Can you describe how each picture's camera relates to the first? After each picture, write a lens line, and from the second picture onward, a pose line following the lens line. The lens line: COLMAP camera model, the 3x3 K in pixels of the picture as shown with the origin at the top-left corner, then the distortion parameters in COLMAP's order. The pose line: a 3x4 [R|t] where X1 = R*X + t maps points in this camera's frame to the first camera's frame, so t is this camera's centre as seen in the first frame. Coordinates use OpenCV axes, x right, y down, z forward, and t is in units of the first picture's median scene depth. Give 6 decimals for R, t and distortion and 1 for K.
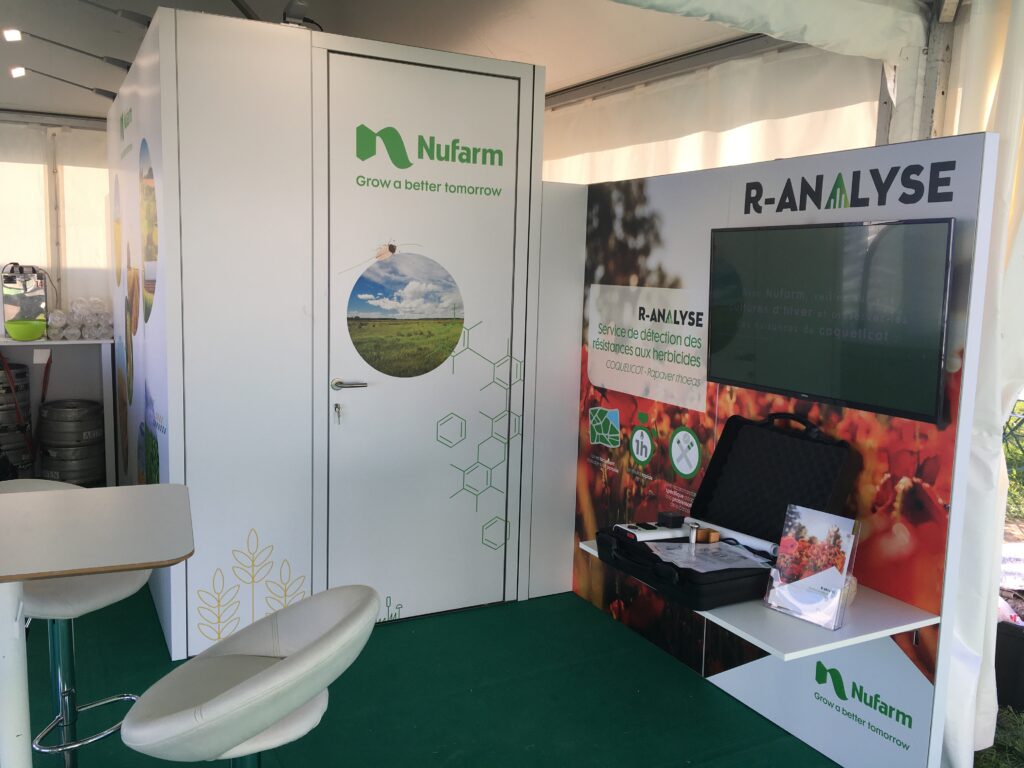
lens RADIAL K [[882.6, 0, 512.0], [0, 882.6, 384.0], [0, 0, 1]] dist [0.083666, -0.107666]
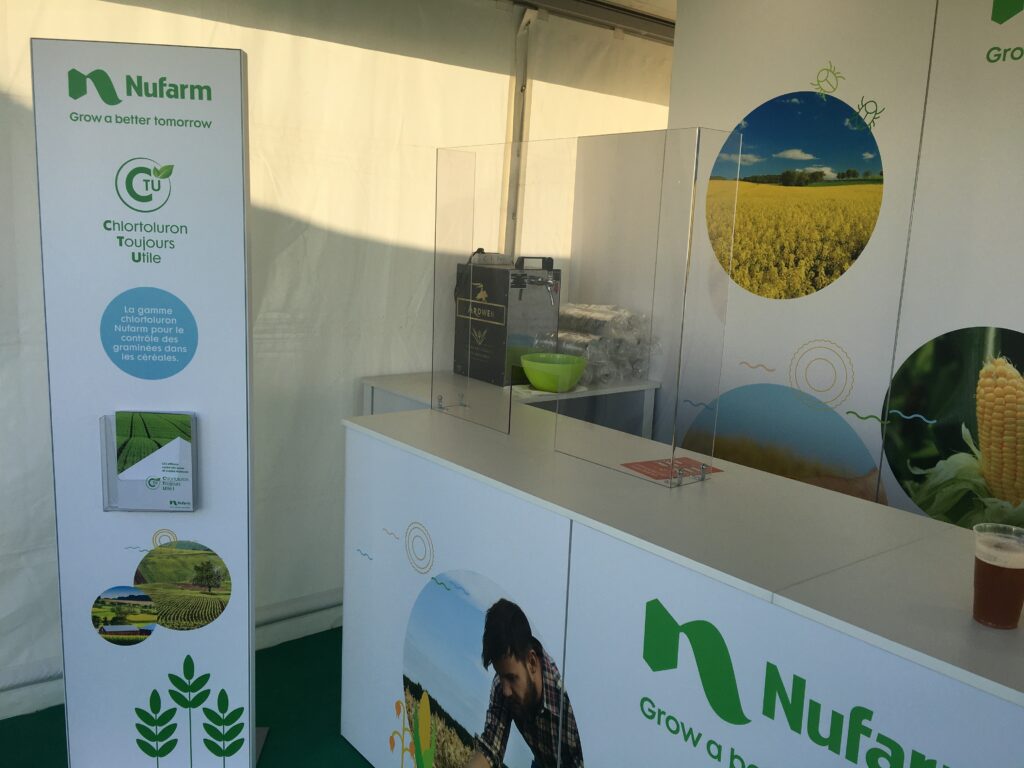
lens RADIAL K [[882.6, 0, 512.0], [0, 882.6, 384.0], [0, 0, 1]] dist [0.083666, -0.107666]
pose [[0.980356, -0.017465, 0.196461, -1.049225], [0.009254, 0.999048, 0.042636, -0.117969], [-0.197019, -0.039980, 0.979584, 0.713597]]
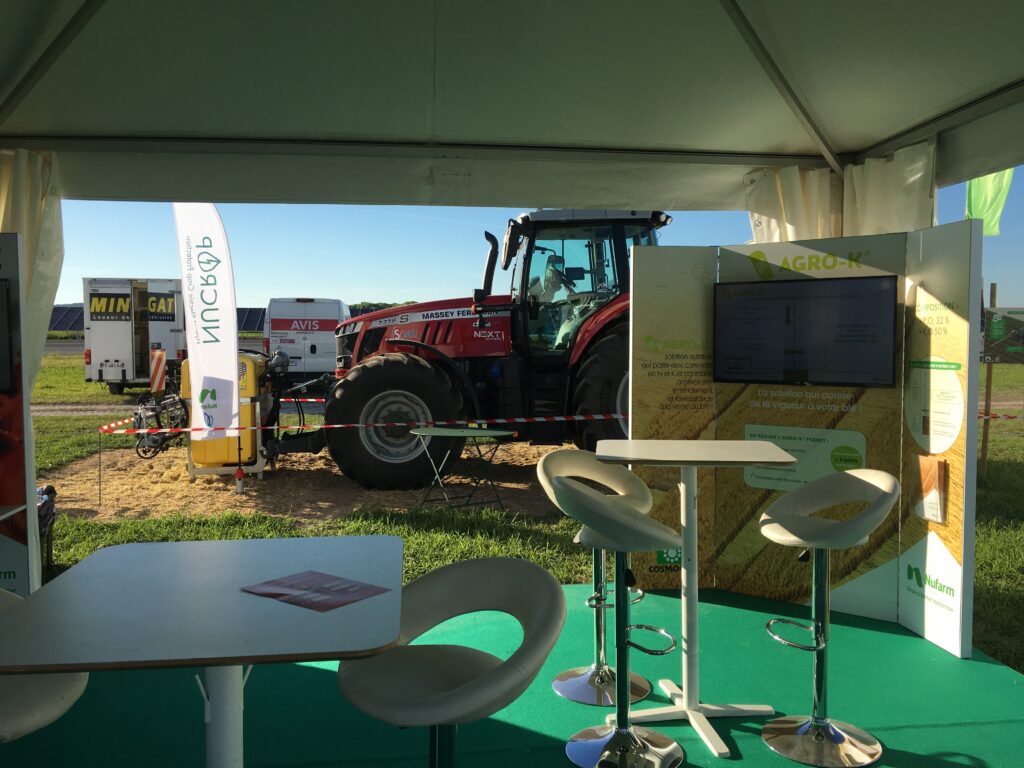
lens RADIAL K [[882.6, 0, 512.0], [0, 882.6, 384.0], [0, 0, 1]] dist [0.083666, -0.107666]
pose [[0.358461, -0.077126, 0.930353, -0.550877], [0.137461, 0.990079, 0.029114, 0.073556], [-0.923369, 0.117451, 0.365507, -0.379083]]
